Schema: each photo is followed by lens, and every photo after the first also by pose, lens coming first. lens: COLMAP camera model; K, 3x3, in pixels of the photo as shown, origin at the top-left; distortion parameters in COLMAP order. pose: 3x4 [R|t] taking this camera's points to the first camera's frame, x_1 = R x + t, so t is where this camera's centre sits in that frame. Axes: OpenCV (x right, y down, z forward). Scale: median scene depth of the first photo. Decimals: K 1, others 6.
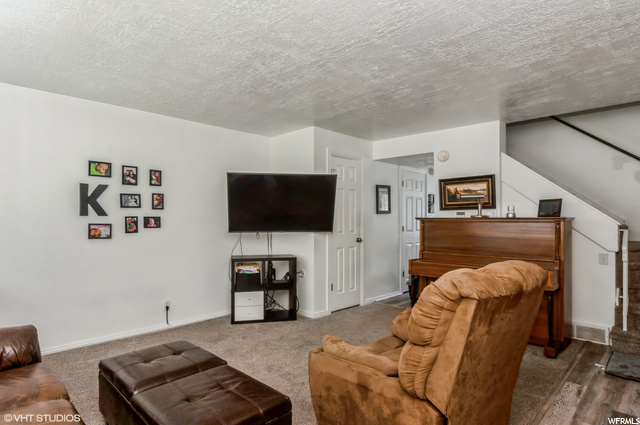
lens RADIAL K [[357.5, 0, 320.0], [0, 357.5, 212.5], [0, 0, 1]] dist [-0.003661, -0.000841]
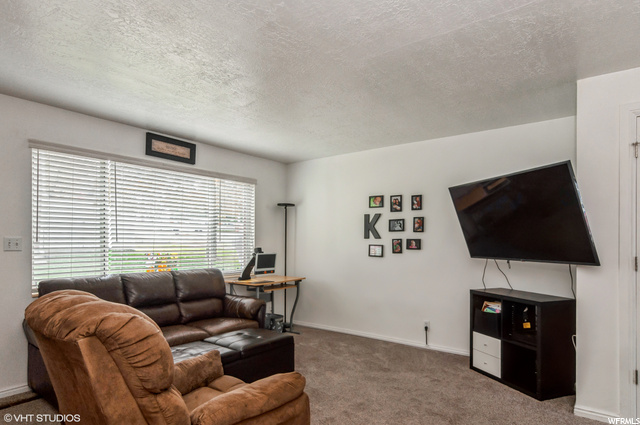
lens RADIAL K [[368.2, 0, 321.0], [0, 368.2, 239.6], [0, 0, 1]] dist [-0.002127, -0.000346]
pose [[0.111262, -0.002781, -0.993787, 0.599400], [0.015458, 0.999880, -0.001067, 0.010062], [0.993671, -0.015244, 0.111292, 0.602660]]
